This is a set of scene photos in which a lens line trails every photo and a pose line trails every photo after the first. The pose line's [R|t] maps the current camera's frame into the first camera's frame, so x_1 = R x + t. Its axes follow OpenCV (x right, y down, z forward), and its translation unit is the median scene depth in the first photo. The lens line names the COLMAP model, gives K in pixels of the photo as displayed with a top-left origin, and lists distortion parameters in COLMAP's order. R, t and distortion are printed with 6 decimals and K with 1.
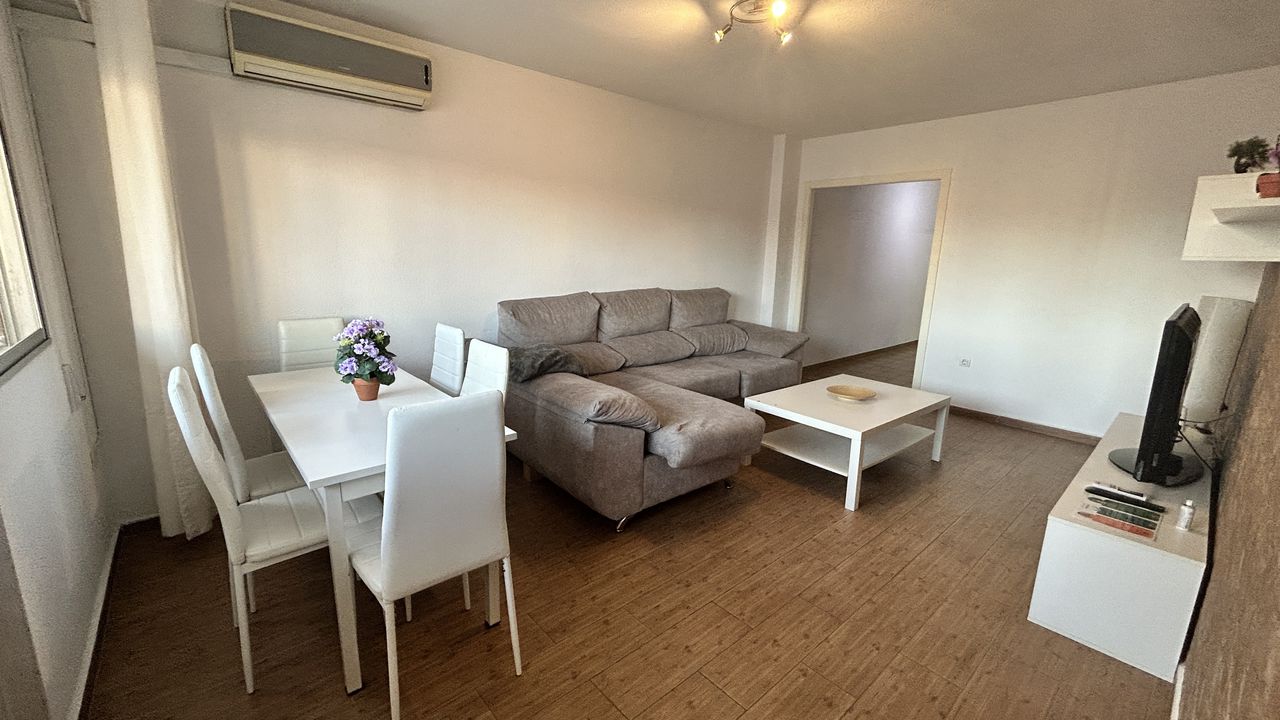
lens RADIAL K [[522.0, 0, 631.3], [0, 522.0, 360.3], [0, 0, 1]] dist [0.004664, 0.001015]
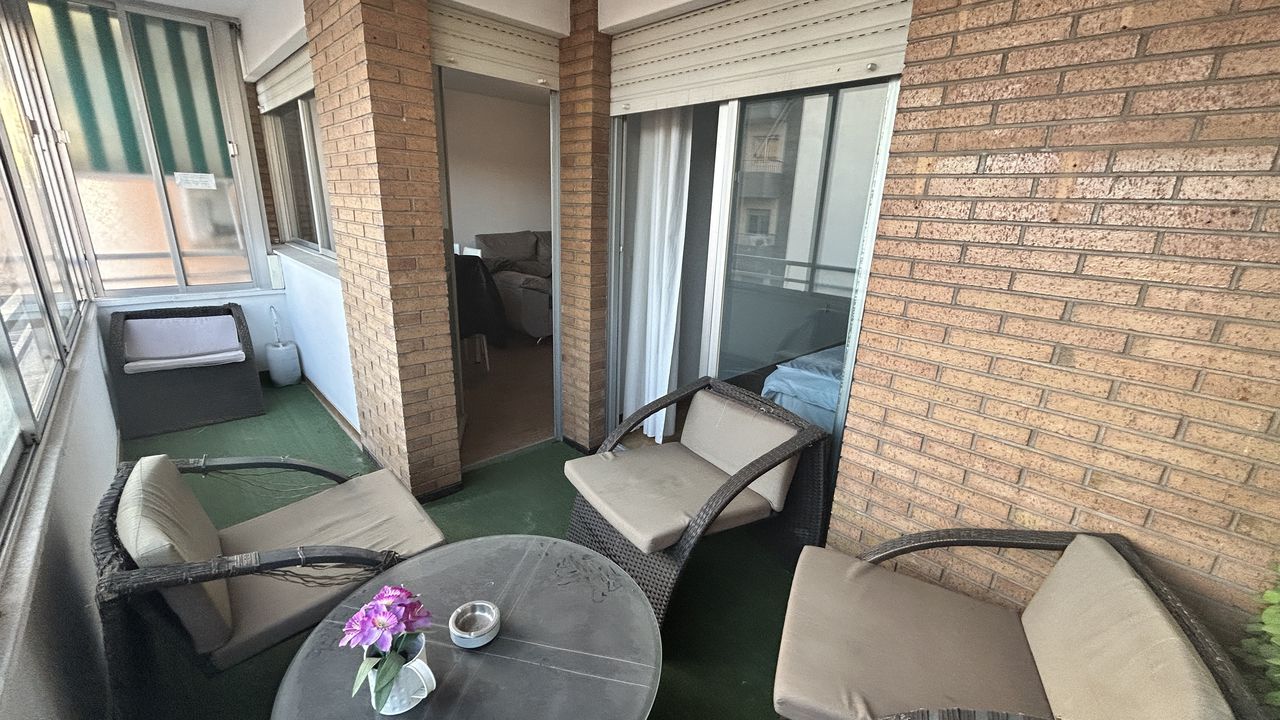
lens RADIAL K [[522.0, 0, 634.1], [0, 522.0, 363.5], [0, 0, 1]] dist [0.004664, 0.001015]
pose [[0.998754, -0.008647, 0.049146, 0.225702], [0.004139, 0.995834, 0.091088, 0.193965], [-0.049729, -0.090771, 0.994629, -0.968356]]
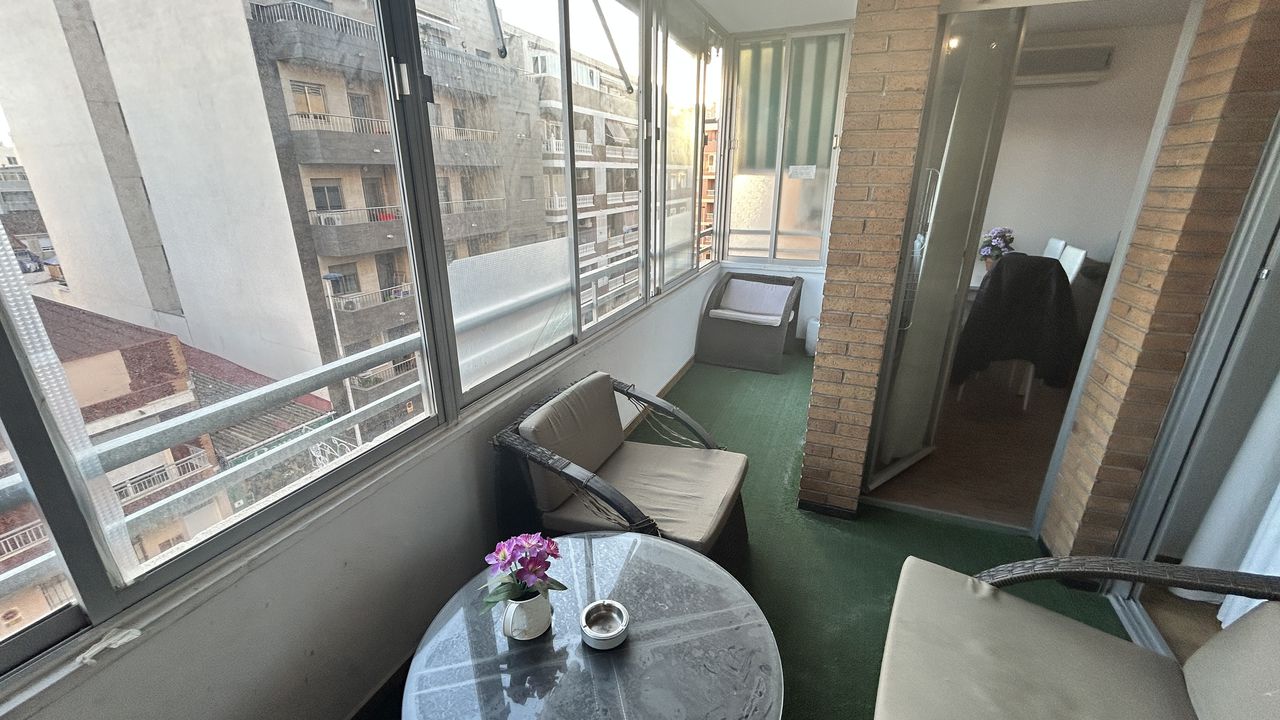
lens RADIAL K [[522.0, 0, 645.4], [0, 522.0, 361.5], [0, 0, 1]] dist [0.004664, 0.001015]
pose [[0.467534, 0.274031, -0.840428, 0.433678], [-0.171969, 0.960768, 0.217602, 0.140816], [0.867086, 0.042791, 0.496317, -0.738384]]
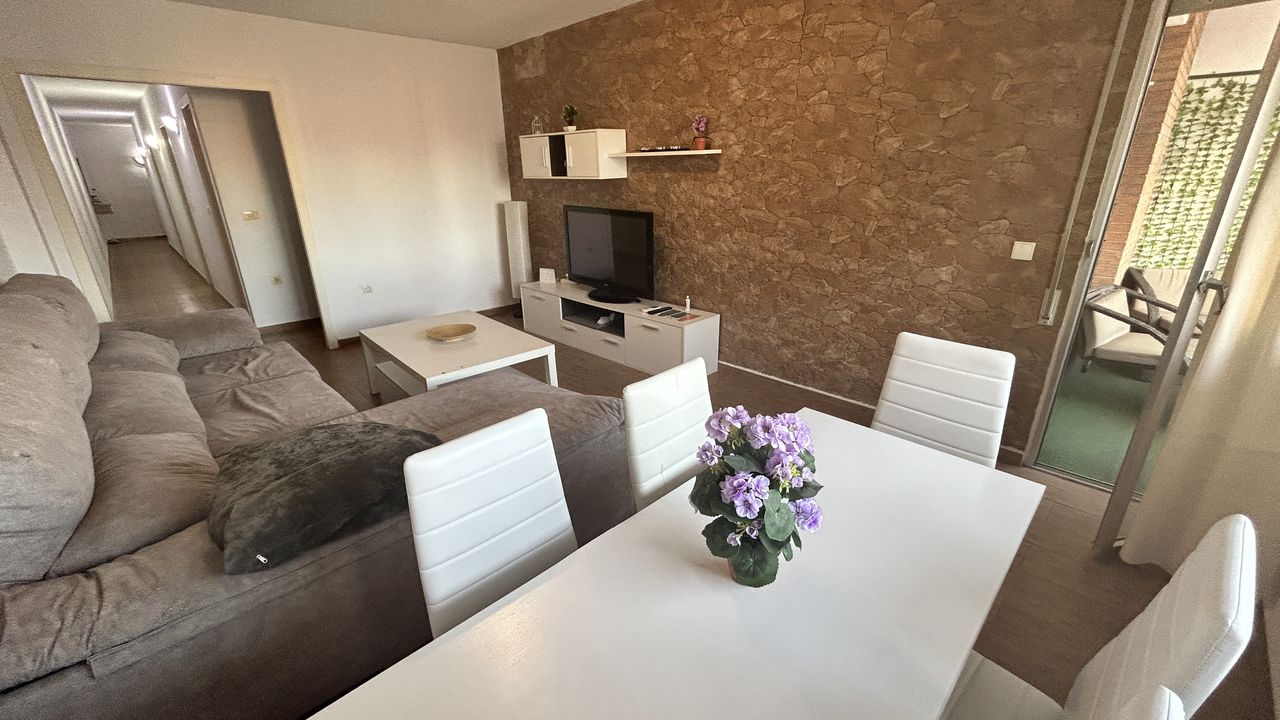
lens RADIAL K [[522.0, 0, 635.9], [0, 522.0, 357.9], [0, 0, 1]] dist [0.004664, 0.001015]
pose [[-0.061425, -0.361299, 0.930425, -0.589012], [0.222289, 0.903821, 0.365644, -0.195575], [-0.973044, 0.229283, 0.024795, 0.726860]]
